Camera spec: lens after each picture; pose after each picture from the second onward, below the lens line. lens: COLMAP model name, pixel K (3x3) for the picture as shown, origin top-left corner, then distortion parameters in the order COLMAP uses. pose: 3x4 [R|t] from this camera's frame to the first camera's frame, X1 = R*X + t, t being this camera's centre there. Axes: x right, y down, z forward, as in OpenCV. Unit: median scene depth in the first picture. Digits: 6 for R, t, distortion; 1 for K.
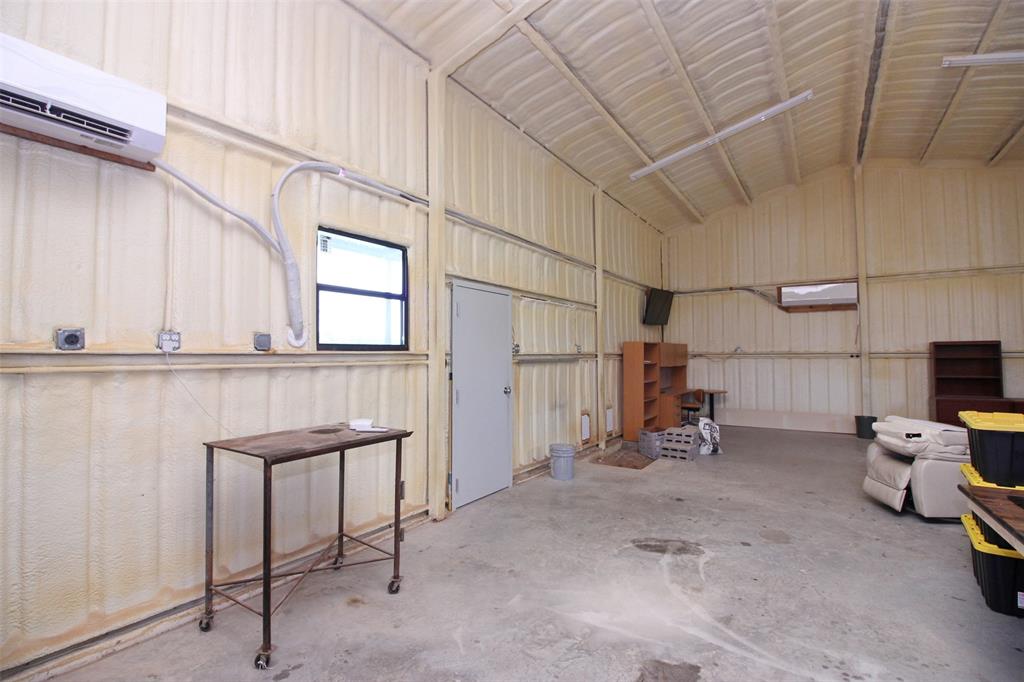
lens RADIAL K [[473.7, 0, 505.8], [0, 473.7, 335.9], [0, 0, 1]] dist [0.001134, -0.012202]
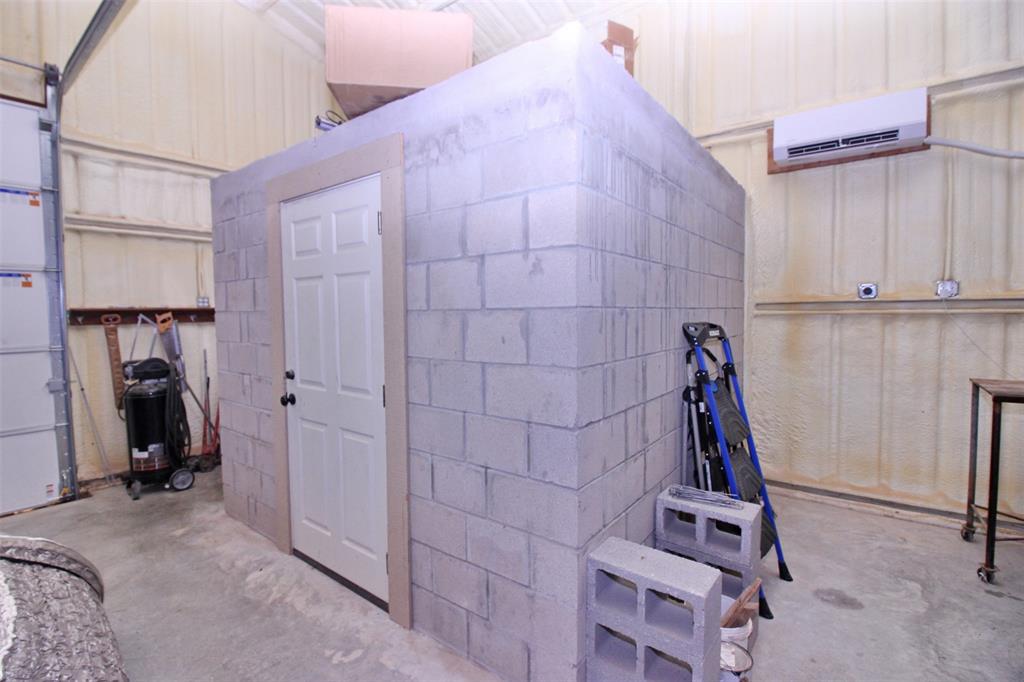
lens RADIAL K [[473.7, 0, 505.8], [0, 473.7, 335.9], [0, 0, 1]] dist [0.001134, -0.012202]
pose [[-0.071353, 0.049018, -0.996246, 0.596510], [0.051183, 0.997656, 0.045421, 0.019775], [0.996137, -0.047750, -0.073695, -0.014850]]
